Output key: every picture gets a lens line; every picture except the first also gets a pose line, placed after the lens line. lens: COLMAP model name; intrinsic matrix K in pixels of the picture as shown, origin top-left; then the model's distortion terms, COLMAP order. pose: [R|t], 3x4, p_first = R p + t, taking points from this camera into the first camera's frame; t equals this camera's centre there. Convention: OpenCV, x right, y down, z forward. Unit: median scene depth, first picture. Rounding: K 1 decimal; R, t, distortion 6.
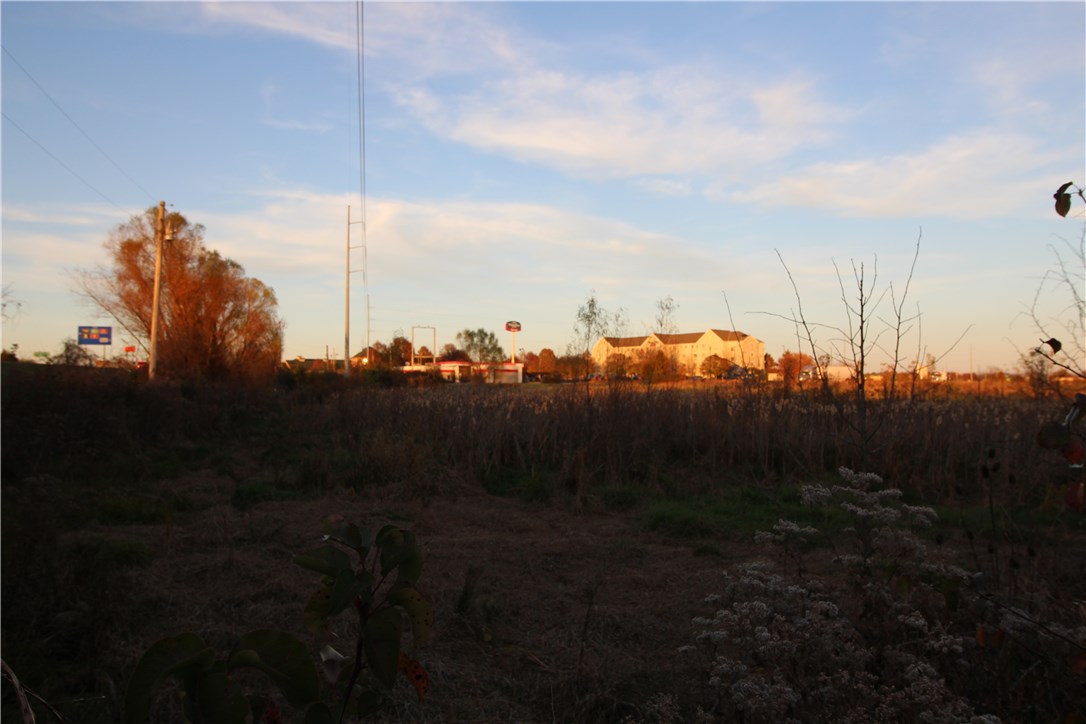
lens RADIAL K [[789.3, 0, 537.2], [0, 789.3, 377.9], [0, 0, 1]] dist [0.009954, 0.006882]
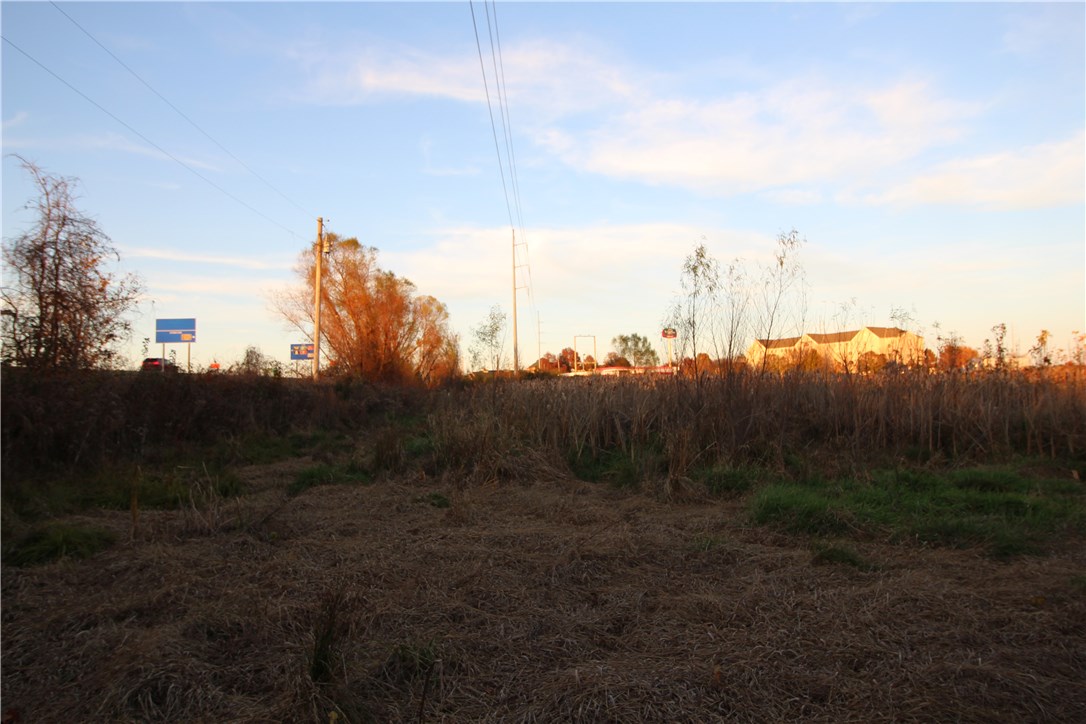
lens RADIAL K [[707.3, 0, 542.4], [0, 707.3, 389.2], [0, 0, 1]] dist [0.014210, -0.006783]
pose [[0.976735, -0.026894, -0.212755, 0.052683], [0.028374, 0.999590, 0.003905, 0.035167], [0.212563, -0.009851, 0.977098, 0.186128]]
